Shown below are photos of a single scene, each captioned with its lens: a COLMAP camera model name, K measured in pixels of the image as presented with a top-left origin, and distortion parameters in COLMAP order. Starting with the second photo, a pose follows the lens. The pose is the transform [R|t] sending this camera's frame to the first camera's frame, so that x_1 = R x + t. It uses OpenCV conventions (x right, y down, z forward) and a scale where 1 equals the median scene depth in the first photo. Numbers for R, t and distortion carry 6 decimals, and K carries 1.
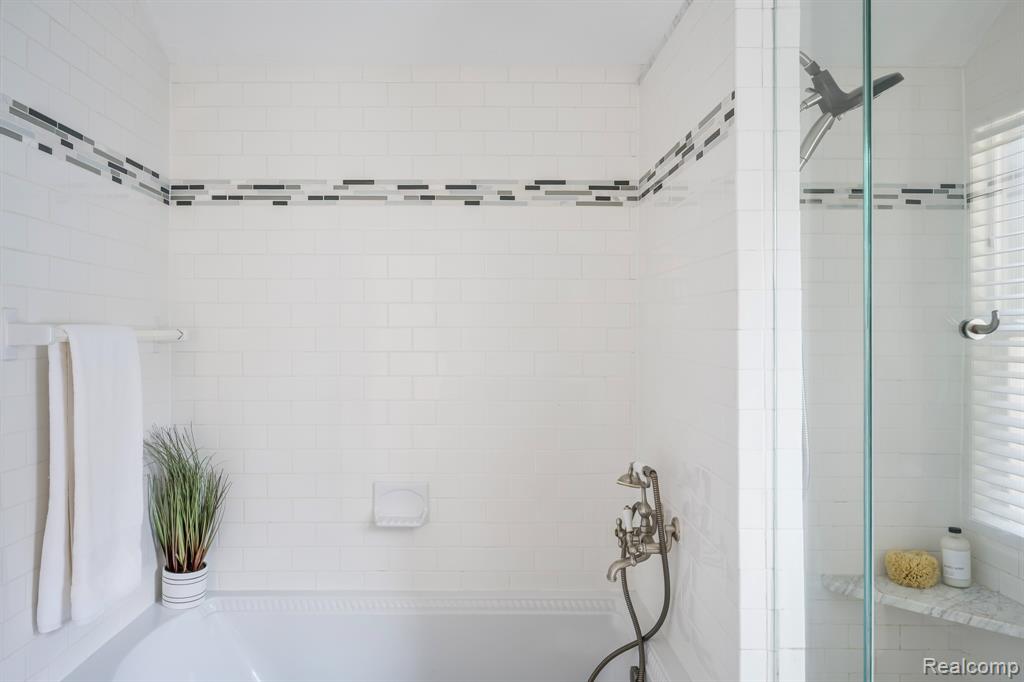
lens RADIAL K [[642.8, 0, 512.0], [0, 642.8, 341.0], [0, 0, 1]] dist [-0.000533, 0.002546]
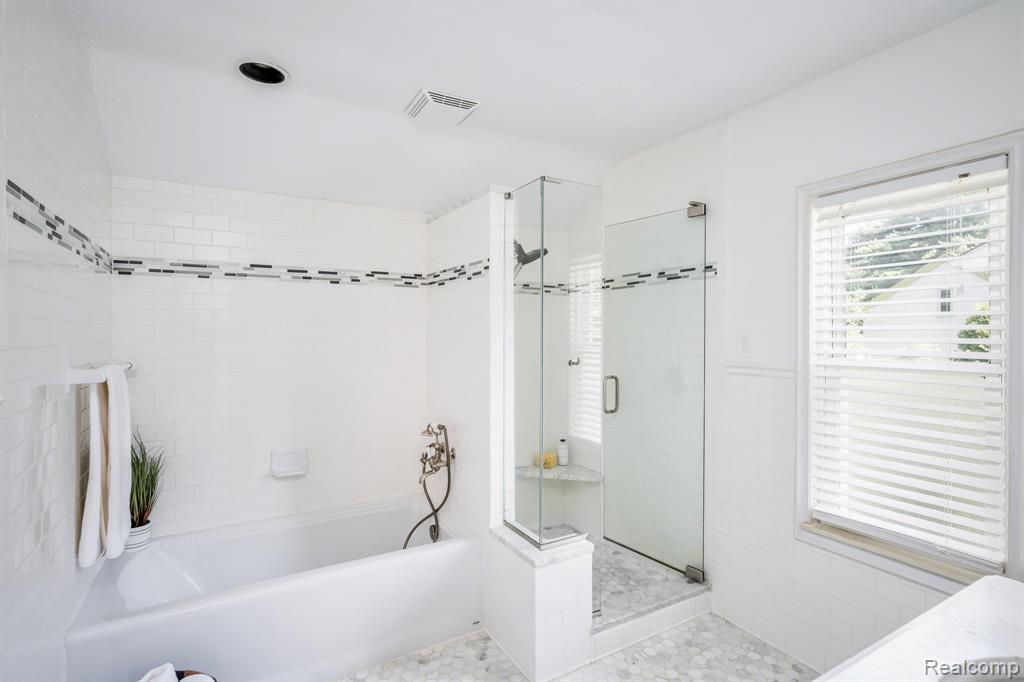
lens RADIAL K [[530.2, 0, 512.0], [0, 530.2, 341.0], [0, 0, 1]] dist [0.037883, -0.000261]
pose [[0.864211, -0.012284, 0.502980, -0.378393], [-0.001891, 0.999616, 0.027663, -0.099832], [-0.503127, -0.024858, 0.863855, -0.484534]]
